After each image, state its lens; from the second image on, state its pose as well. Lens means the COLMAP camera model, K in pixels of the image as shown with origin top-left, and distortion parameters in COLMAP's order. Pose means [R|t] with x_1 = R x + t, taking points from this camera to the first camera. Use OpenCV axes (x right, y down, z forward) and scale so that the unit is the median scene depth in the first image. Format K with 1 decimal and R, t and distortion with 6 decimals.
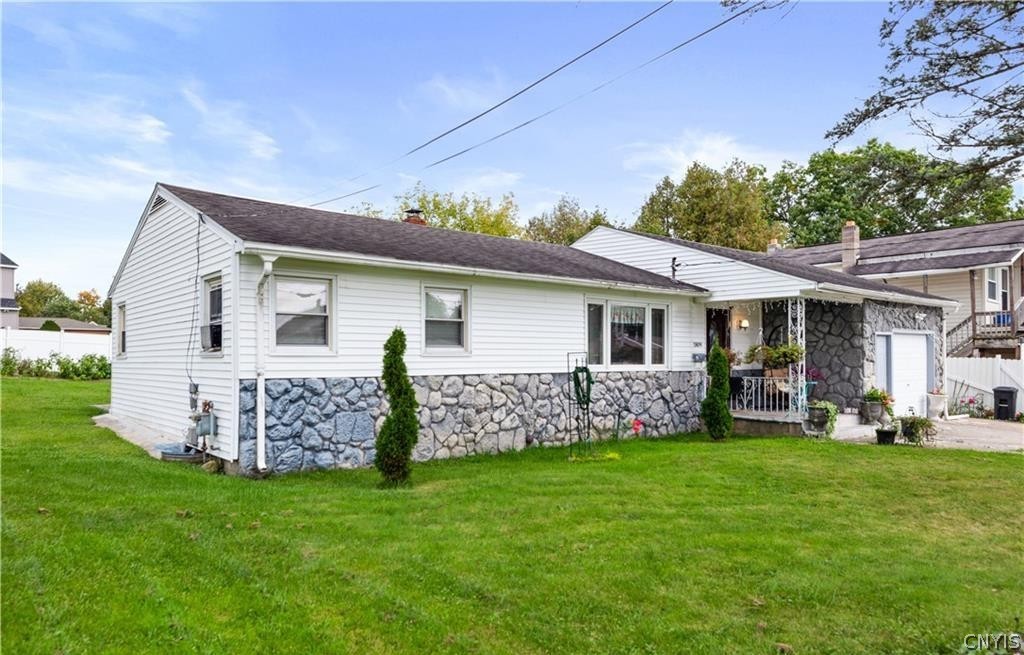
lens RADIAL K [[684.7, 0, 509.9], [0, 684.7, 330.9], [0, 0, 1]] dist [-0.022291, 0.000654]
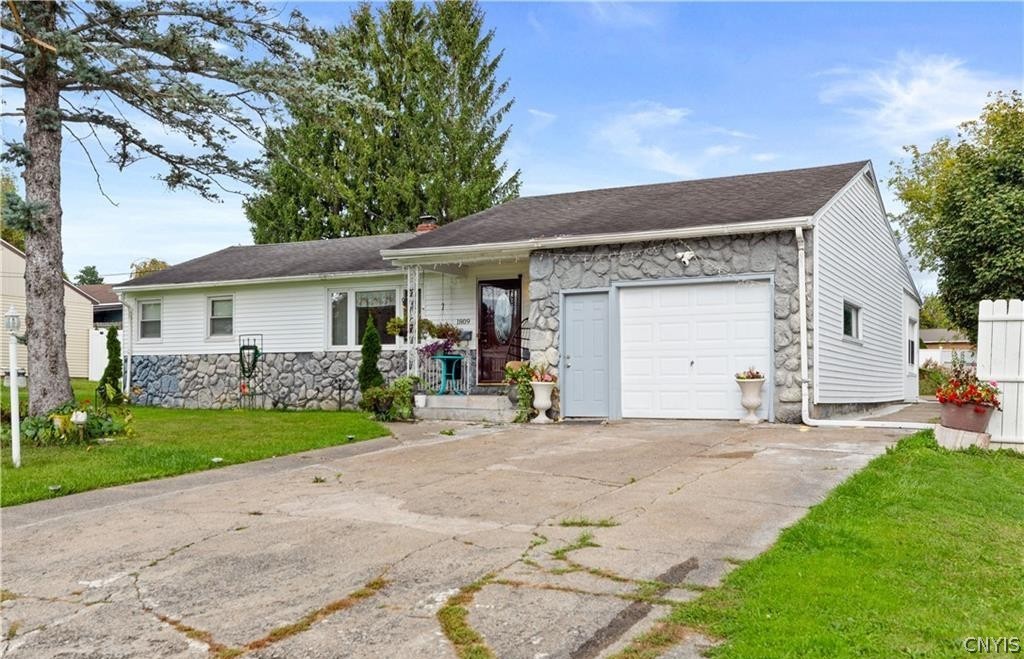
lens RADIAL K [[1003.9, 0, 512.2], [0, 1003.9, 329.4], [0, 0, 1]] dist [0.006113, 0.000000]
pose [[0.370326, -0.052755, -0.927403, 2.131991], [0.035989, 0.998451, -0.042425, 0.123709], [0.928204, -0.017665, 0.371651, 0.754257]]
